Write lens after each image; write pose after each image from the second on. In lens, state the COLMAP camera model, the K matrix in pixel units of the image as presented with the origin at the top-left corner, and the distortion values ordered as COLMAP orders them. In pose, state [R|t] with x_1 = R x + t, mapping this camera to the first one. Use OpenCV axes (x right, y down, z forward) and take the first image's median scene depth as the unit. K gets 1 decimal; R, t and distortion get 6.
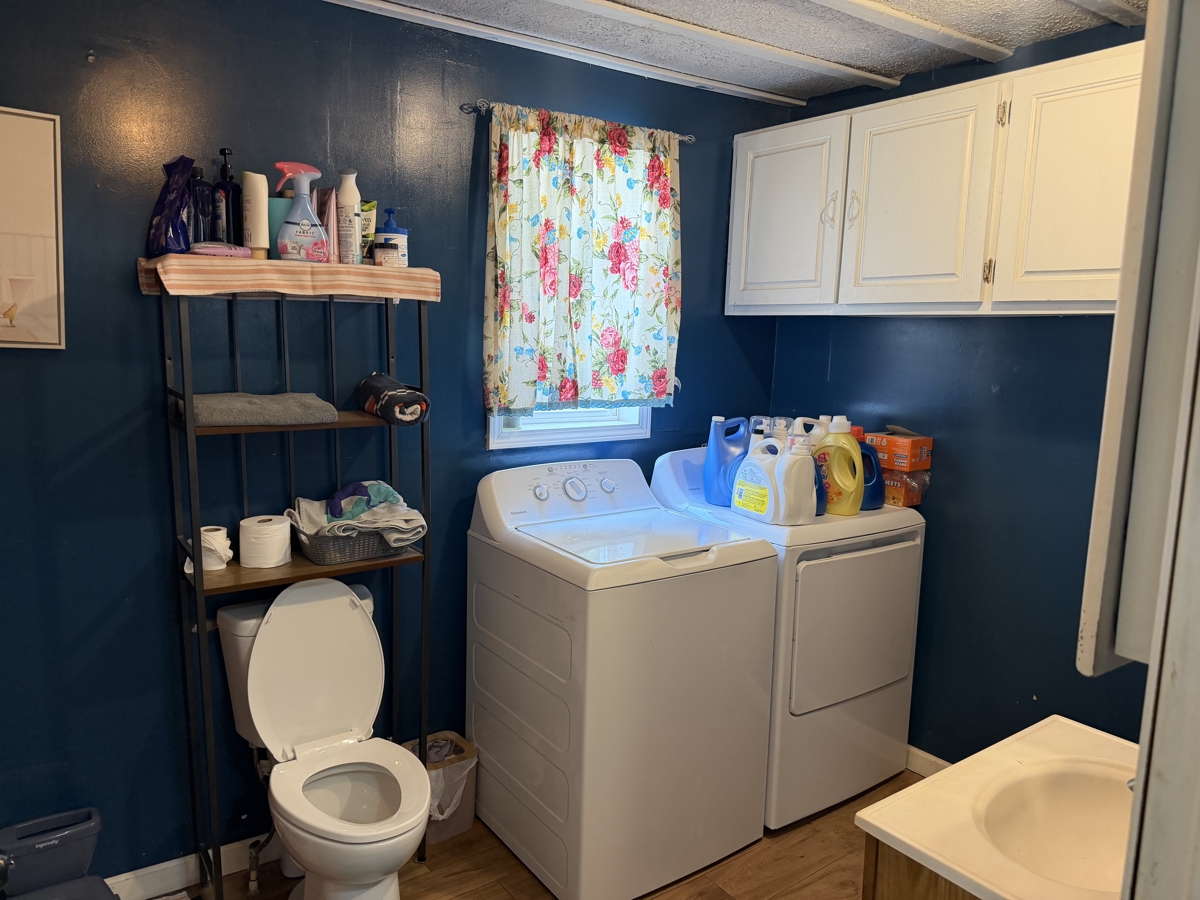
lens RADIAL K [[841.2, 0, 599.9], [0, 841.2, 448.3], [0, 0, 1]] dist [0.041607, -0.059895]
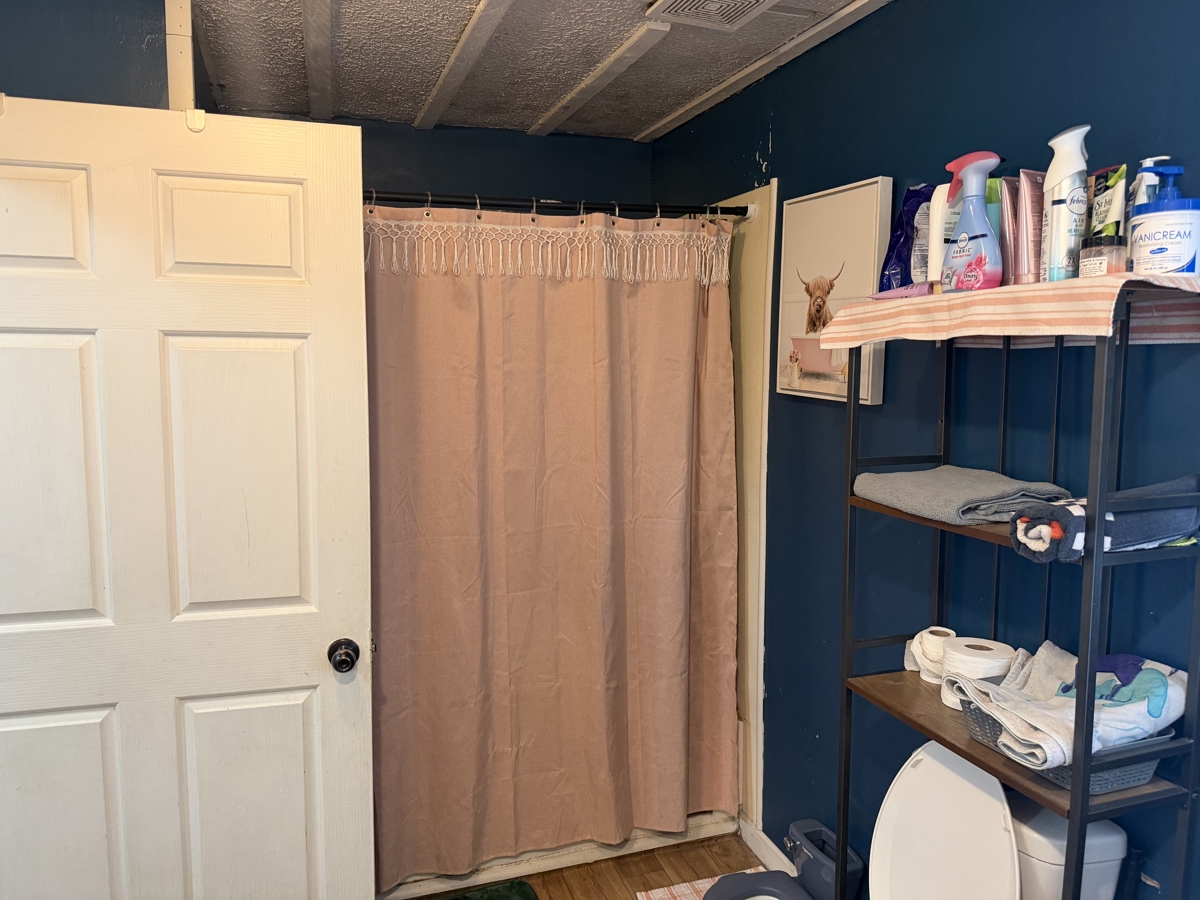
lens RADIAL K [[841.2, 0, 599.2], [0, 841.2, 450.9], [0, 0, 1]] dist [0.041607, -0.059895]
pose [[-0.253179, 0.071589, -0.964767, 0.416136], [-0.158020, 0.980804, 0.114248, -0.124849], [0.954427, 0.181377, -0.237007, 0.905941]]
